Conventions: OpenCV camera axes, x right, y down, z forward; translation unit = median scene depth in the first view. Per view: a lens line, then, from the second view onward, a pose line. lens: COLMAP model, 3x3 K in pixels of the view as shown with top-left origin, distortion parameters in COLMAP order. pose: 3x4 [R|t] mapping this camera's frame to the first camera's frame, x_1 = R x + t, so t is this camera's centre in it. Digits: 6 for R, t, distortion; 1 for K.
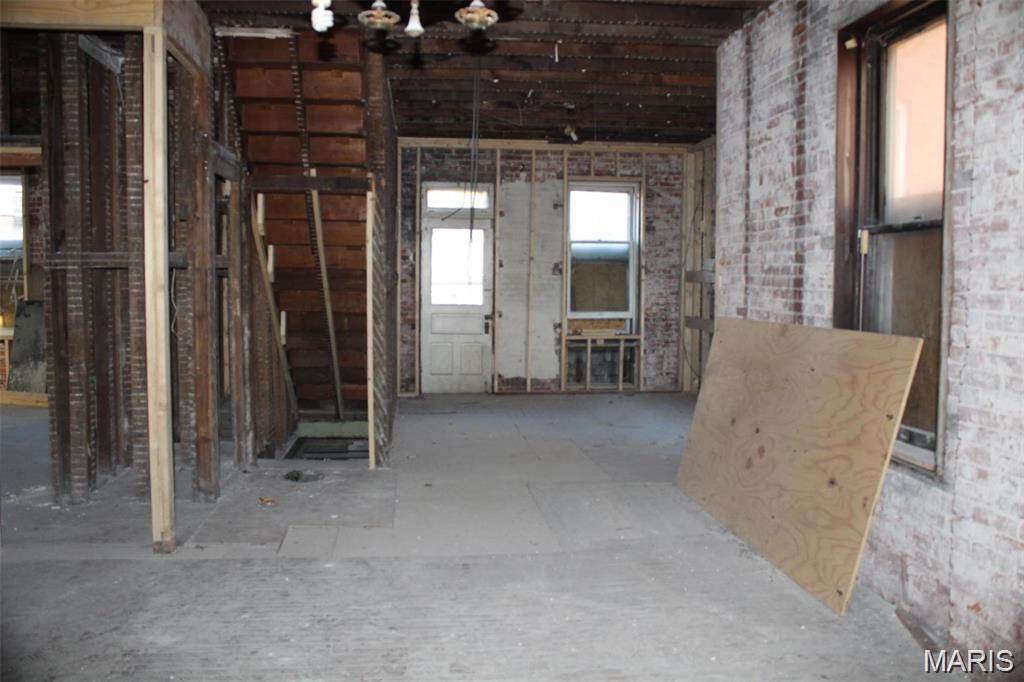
lens RADIAL K [[862.9, 0, 514.8], [0, 862.9, 340.9], [0, 0, 1]] dist [-0.147791, 0.125747]
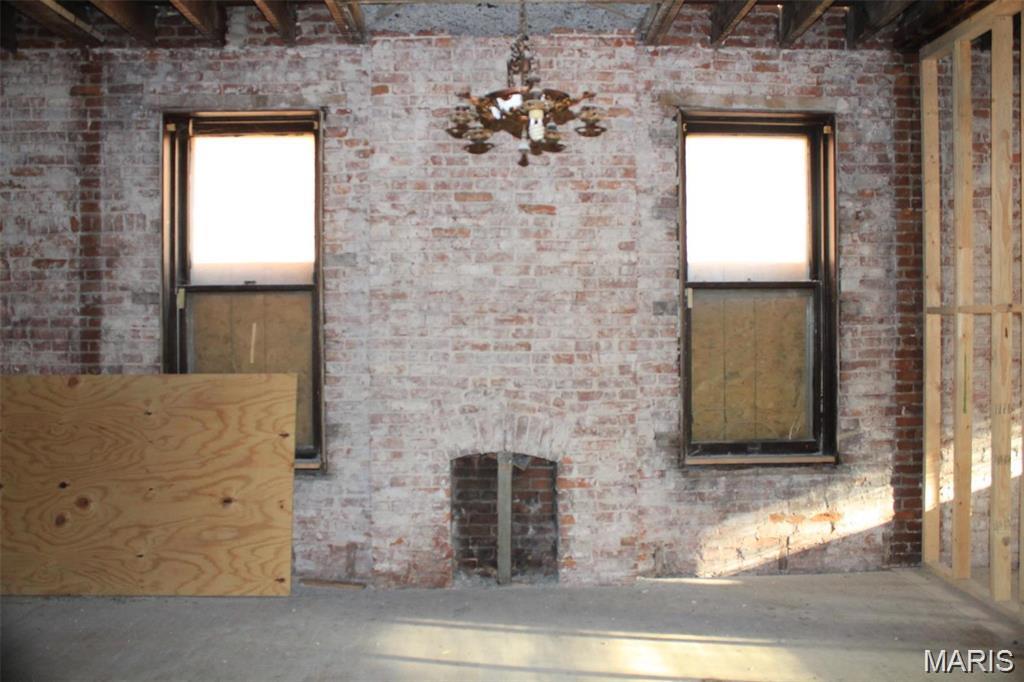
lens RADIAL K [[862.9, 0, 505.6], [0, 862.9, 342.3], [0, 0, 1]] dist [-0.147791, 0.125747]
pose [[0.092403, -0.021203, 0.995496, -0.916808], [0.075670, 0.997032, 0.014212, -0.050689], [-0.992842, 0.074016, 0.093733, 0.576518]]
